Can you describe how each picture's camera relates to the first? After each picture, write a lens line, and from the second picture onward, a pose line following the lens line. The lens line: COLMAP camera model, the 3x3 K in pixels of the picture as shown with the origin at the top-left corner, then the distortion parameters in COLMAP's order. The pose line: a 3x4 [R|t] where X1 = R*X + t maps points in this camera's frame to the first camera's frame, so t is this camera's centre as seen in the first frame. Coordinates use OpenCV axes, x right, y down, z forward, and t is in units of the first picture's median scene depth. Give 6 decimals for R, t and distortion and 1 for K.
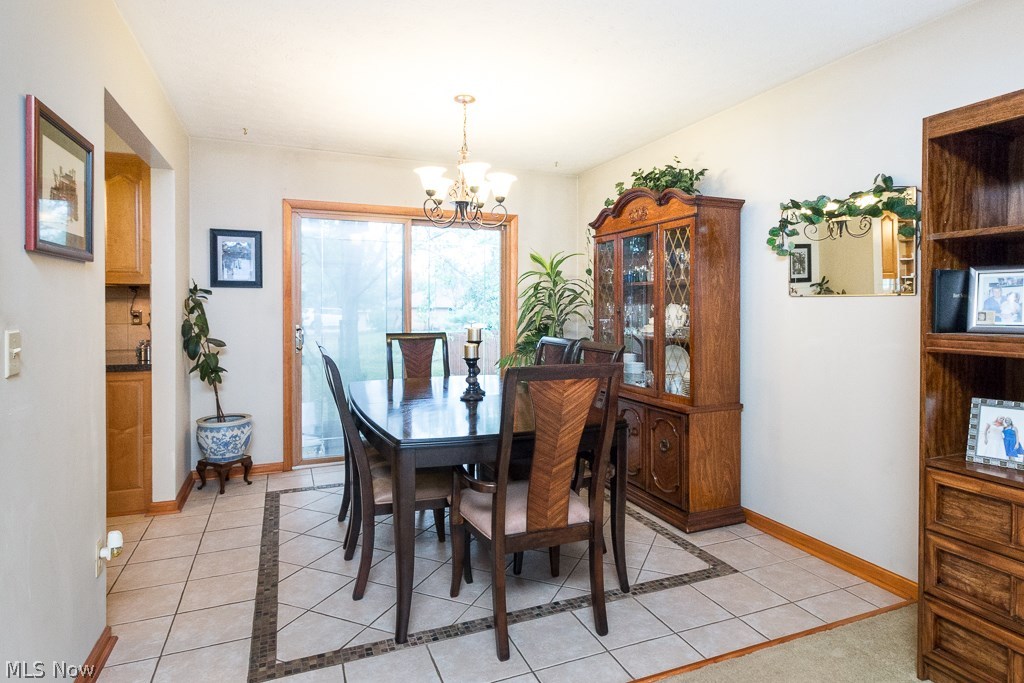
lens RADIAL K [[571.5, 0, 511.9], [0, 571.5, 308.0], [0, 0, 1]] dist [-0.005262, -0.001439]
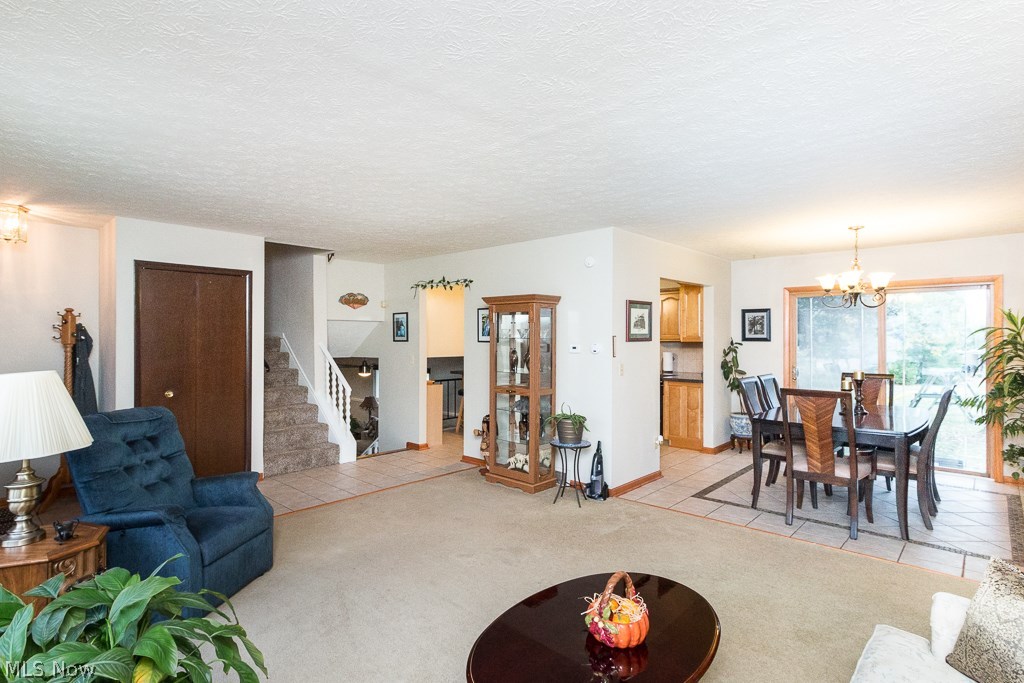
lens RADIAL K [[478.9, 0, 514.2], [0, 478.9, 336.7], [0, 0, 1]] dist [-0.002333, -0.000193]
pose [[0.452415, -0.003174, -0.891802, 0.621301], [-0.010548, 0.999905, -0.008910, -0.037299], [0.891745, 0.013438, 0.452339, -0.412663]]
